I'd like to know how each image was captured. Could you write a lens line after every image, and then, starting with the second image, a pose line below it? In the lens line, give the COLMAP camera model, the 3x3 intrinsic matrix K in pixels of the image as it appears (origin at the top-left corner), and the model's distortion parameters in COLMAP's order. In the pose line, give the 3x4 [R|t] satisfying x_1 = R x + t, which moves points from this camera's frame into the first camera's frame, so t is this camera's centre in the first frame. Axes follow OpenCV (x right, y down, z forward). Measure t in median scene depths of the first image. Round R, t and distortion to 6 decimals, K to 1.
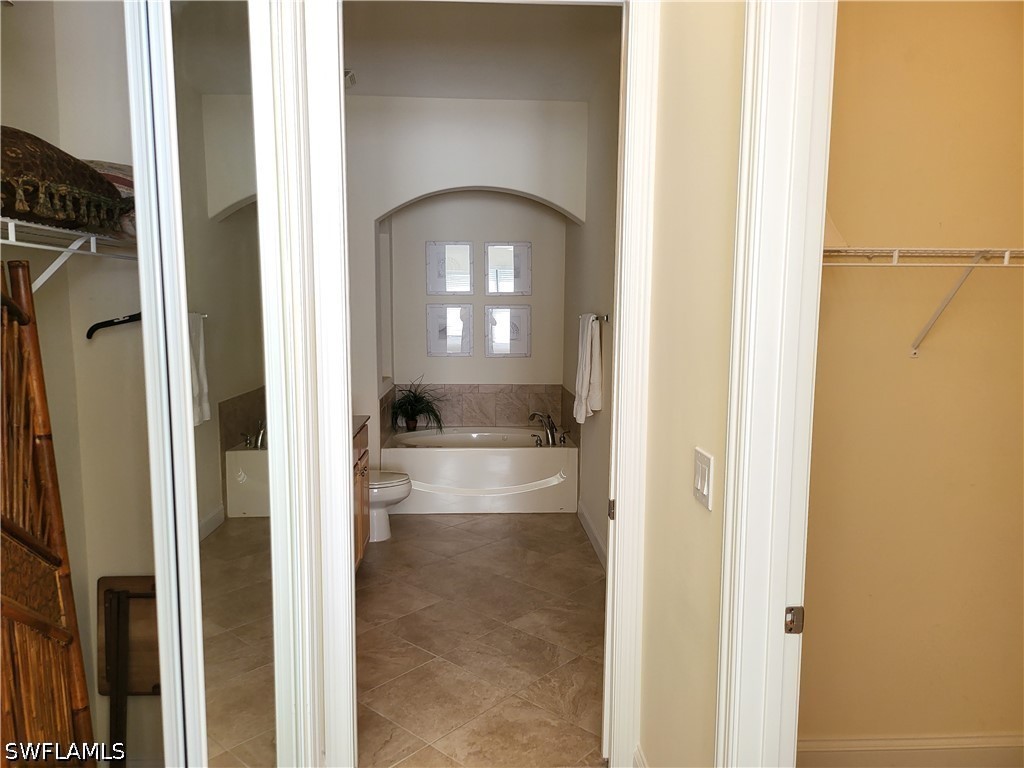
lens RADIAL K [[716.6, 0, 512.7], [0, 716.6, 386.1], [0, 0, 1]] dist [0.050124, -0.029479]
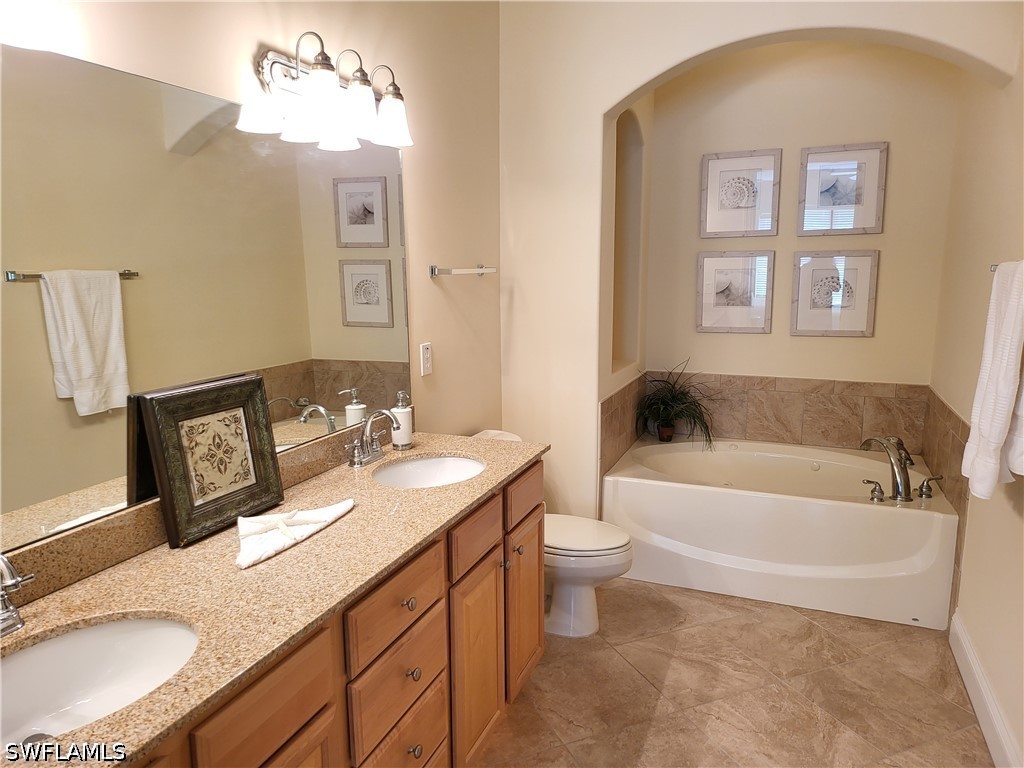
lens RADIAL K [[716.6, 0, 513.1], [0, 716.6, 389.1], [0, 0, 1]] dist [0.050124, -0.029479]
pose [[0.907115, 0.064510, -0.415909, 0.007562], [-0.037326, 0.996621, 0.073172, -0.030941], [0.419224, -0.050851, 0.906458, 0.324248]]
